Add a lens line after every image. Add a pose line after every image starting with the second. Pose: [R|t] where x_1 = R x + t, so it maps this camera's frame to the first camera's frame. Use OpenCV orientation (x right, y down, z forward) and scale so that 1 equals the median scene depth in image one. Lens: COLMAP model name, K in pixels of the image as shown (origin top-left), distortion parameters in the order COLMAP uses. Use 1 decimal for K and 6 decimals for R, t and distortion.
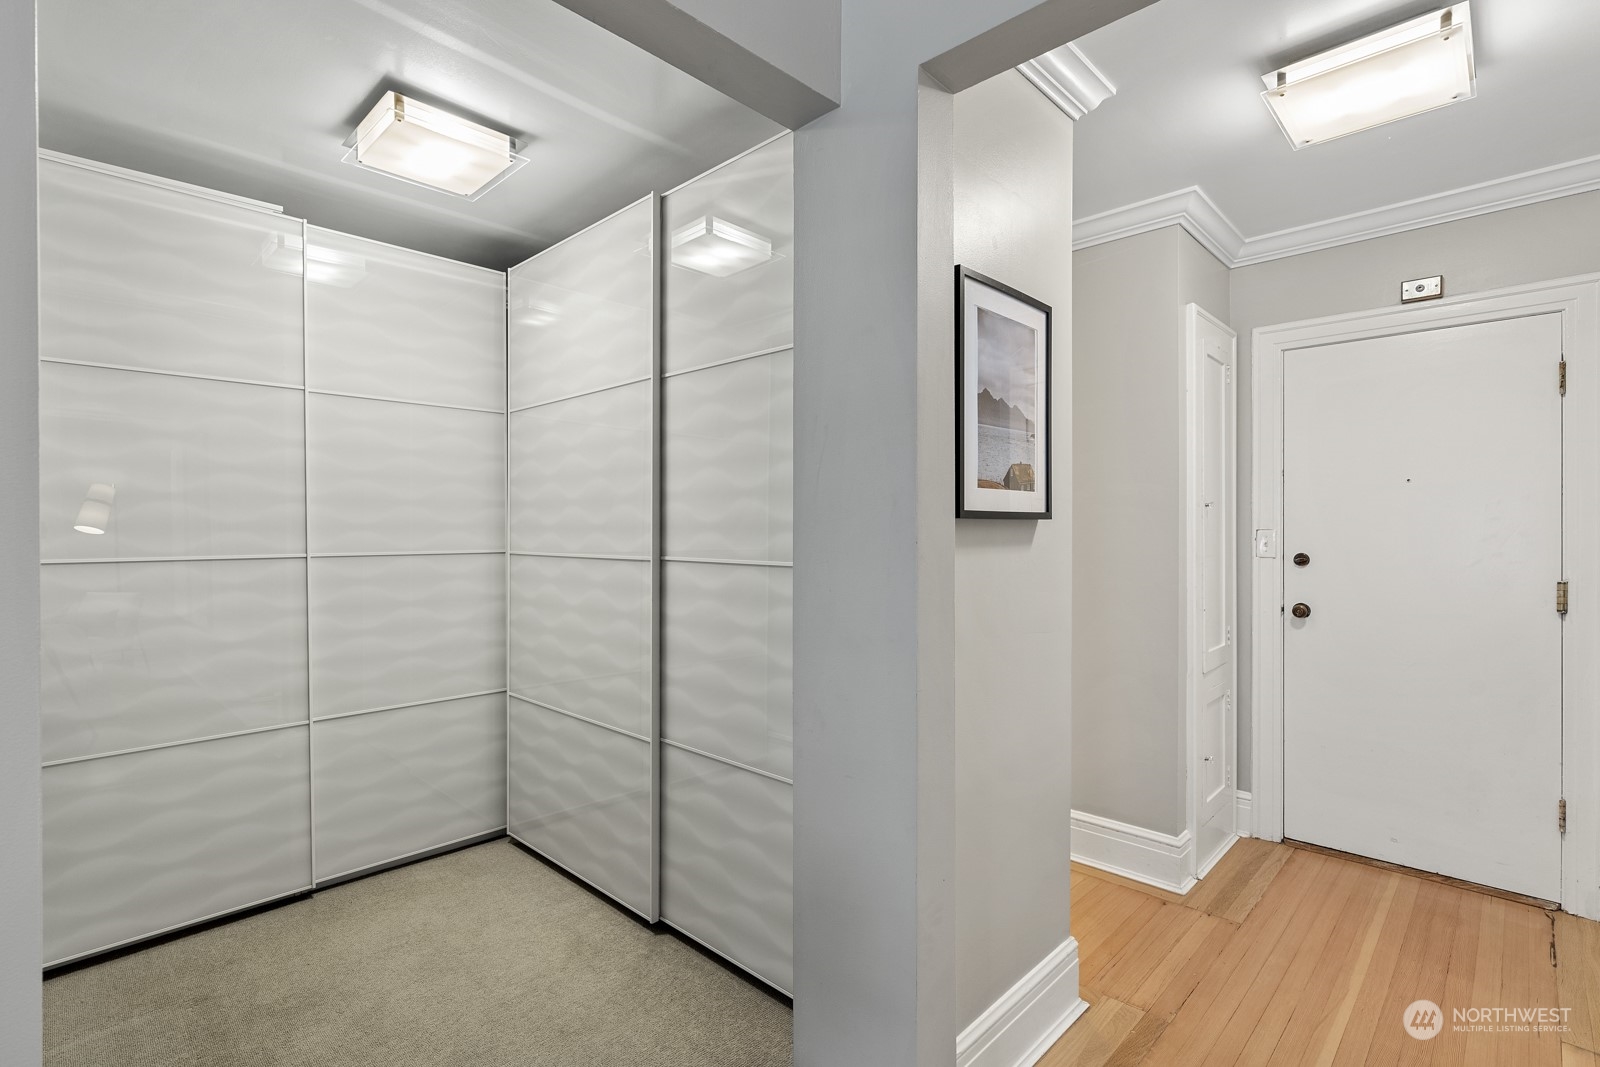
lens RADIAL K [[753.5, 0, 800.0], [0, 753.5, 533.5], [0, 0, 1]] dist [-0.002438, 0.000757]
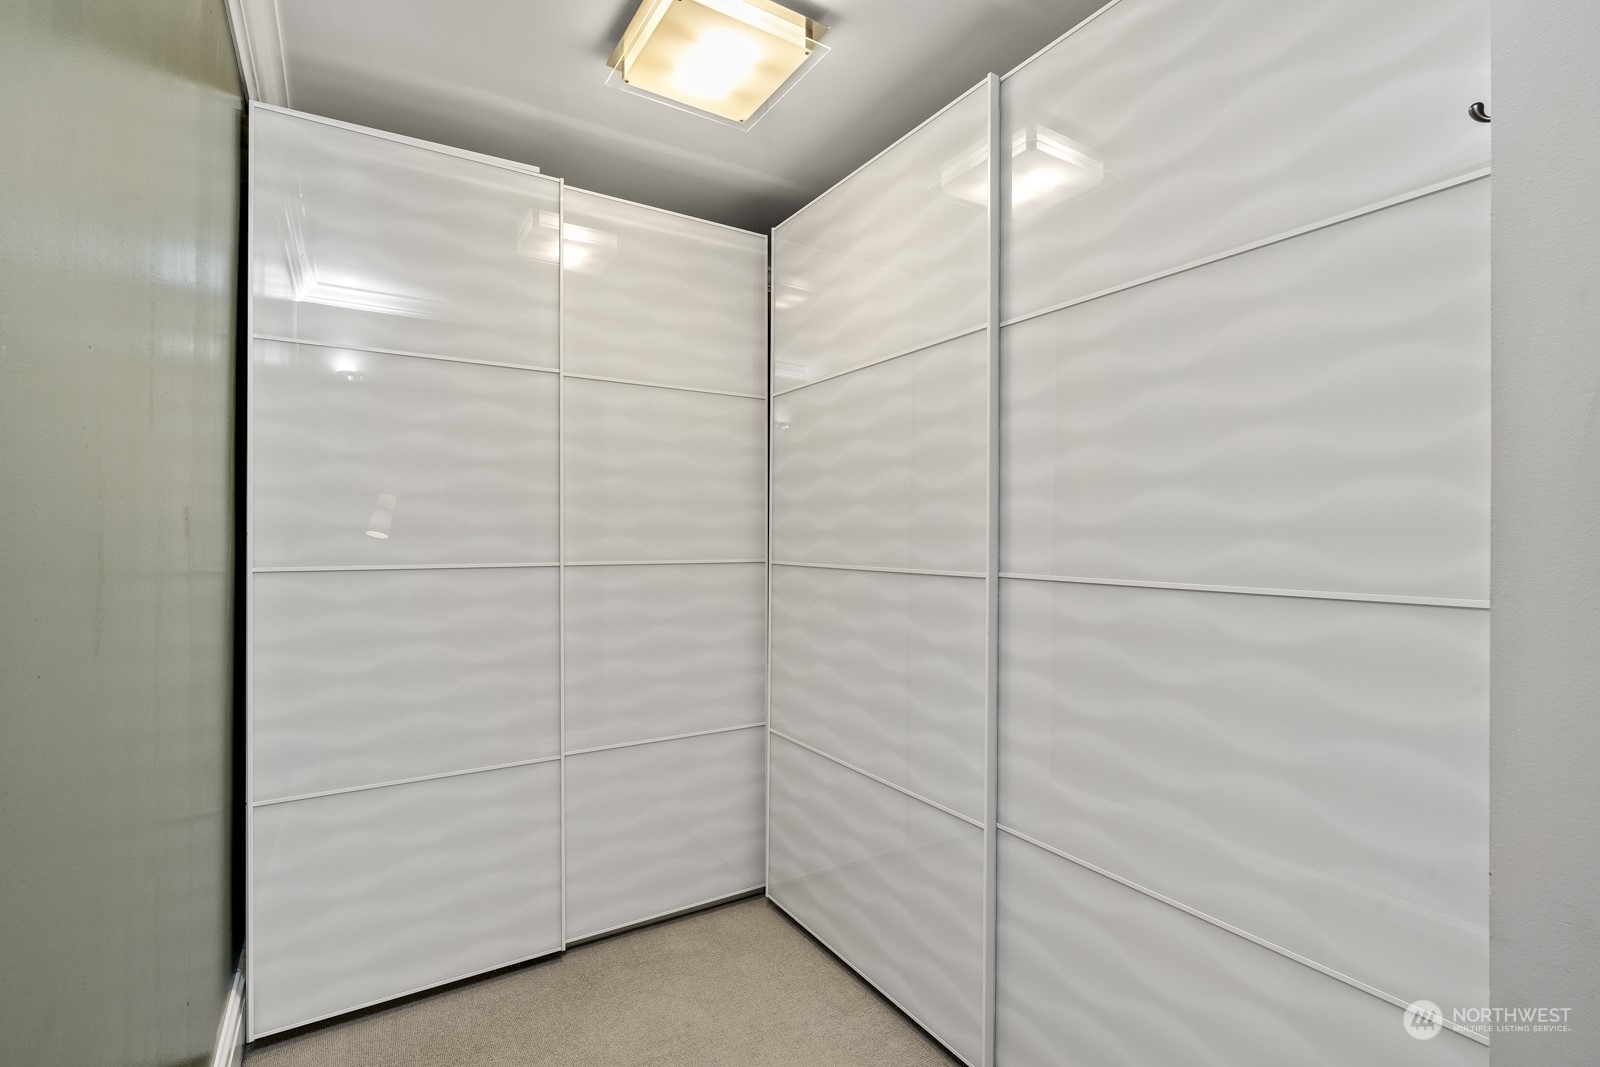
lens RADIAL K [[727.1, 0, 803.5], [0, 727.1, 529.0], [0, 0, 1]] dist [-0.003027, -0.000226]
pose [[0.972141, 0.000939, -0.234394, -0.185674], [-0.004276, 0.999897, -0.013729, -0.001242], [0.234357, 0.014349, 0.972045, 0.251379]]
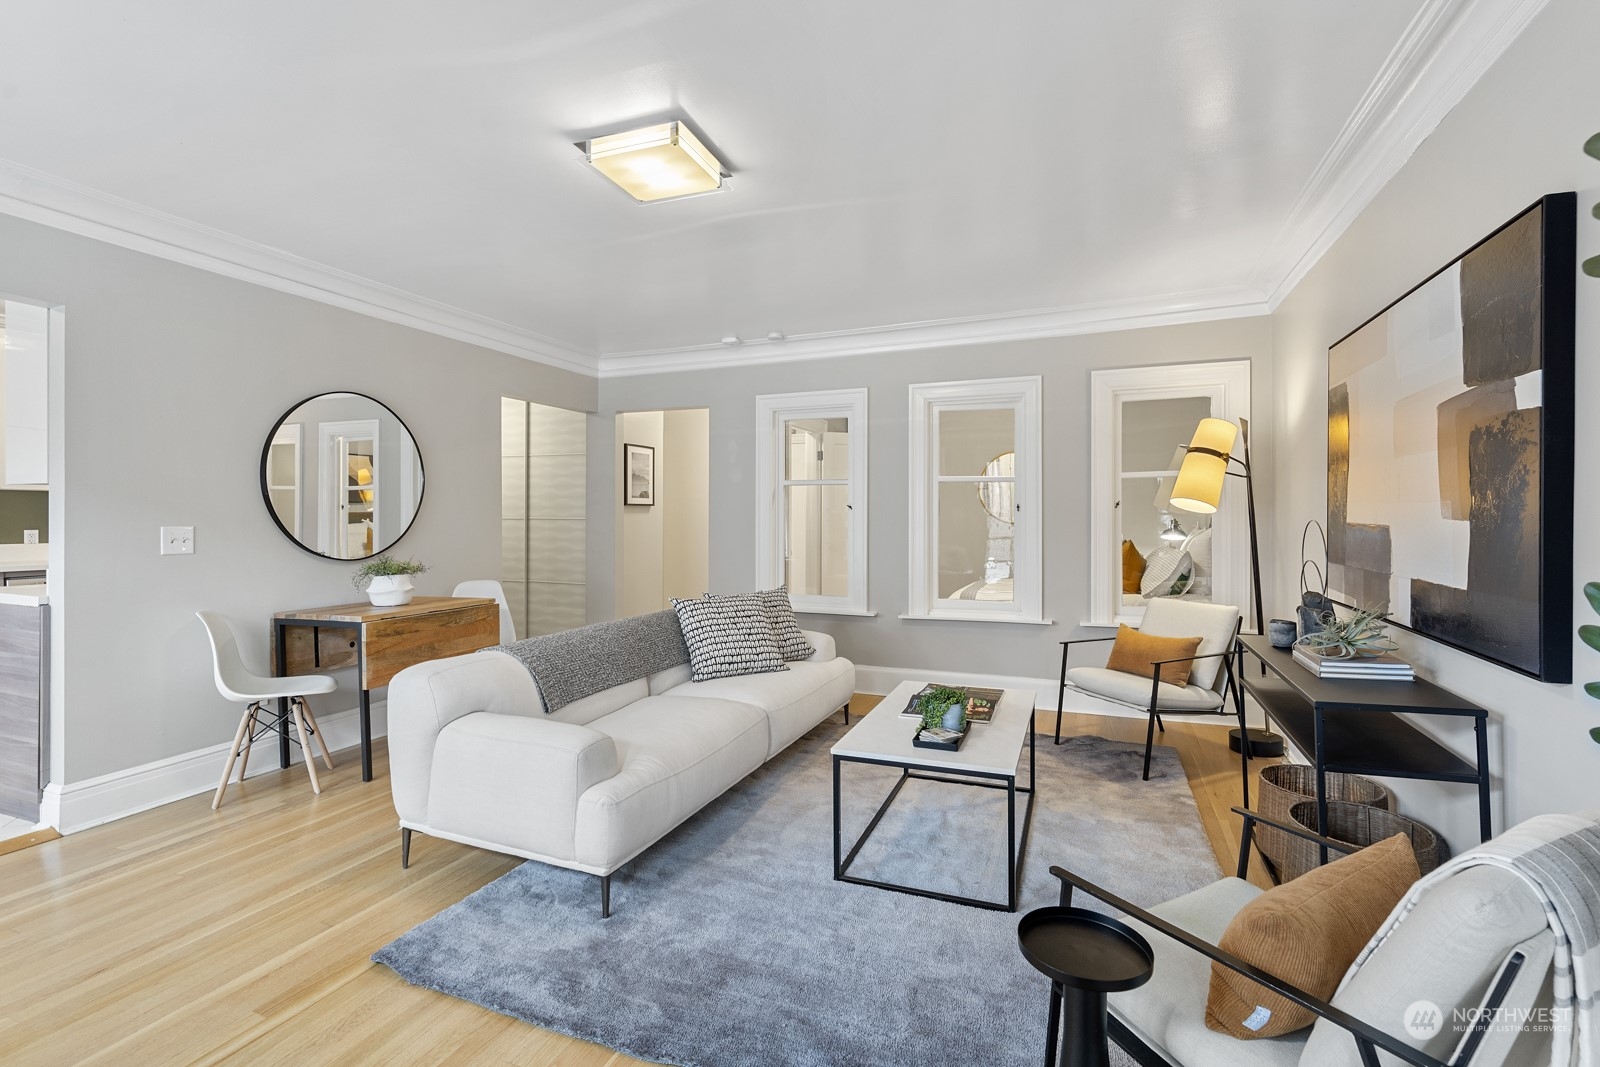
lens RADIAL K [[727.1, 0, 803.5], [0, 727.1, 529.0], [0, 0, 1]] dist [-0.003027, -0.000226]
pose [[0.926792, 0.000005, 0.375575, -0.230198], [-0.003815, 0.999949, 0.009400, 0.040462], [-0.375556, -0.010145, 0.926744, -1.827356]]
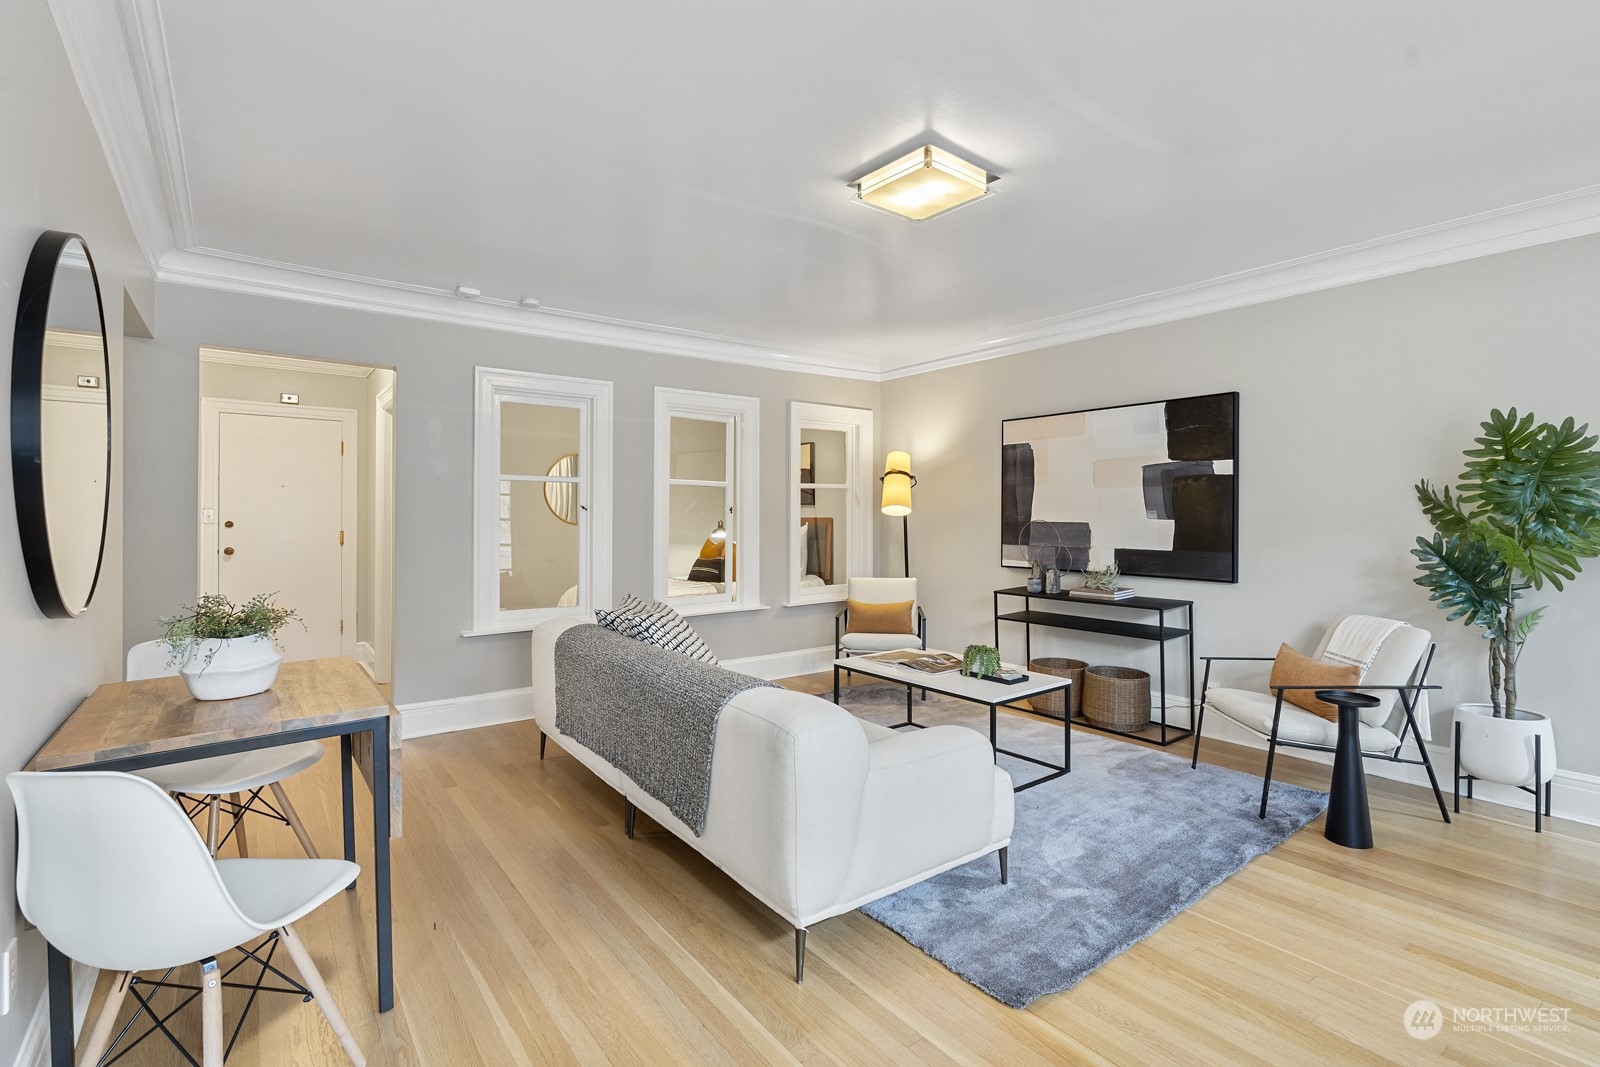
lens RADIAL K [[740.7, 0, 802.4], [0, 740.7, 519.1], [0, 0, 1]] dist [-0.000868, -0.000027]
pose [[0.149434, 0.000237, 0.988772, -1.129512], [0.002494, 0.999997, -0.000616, 0.030621], [-0.988769, 0.002558, 0.149433, -0.830412]]
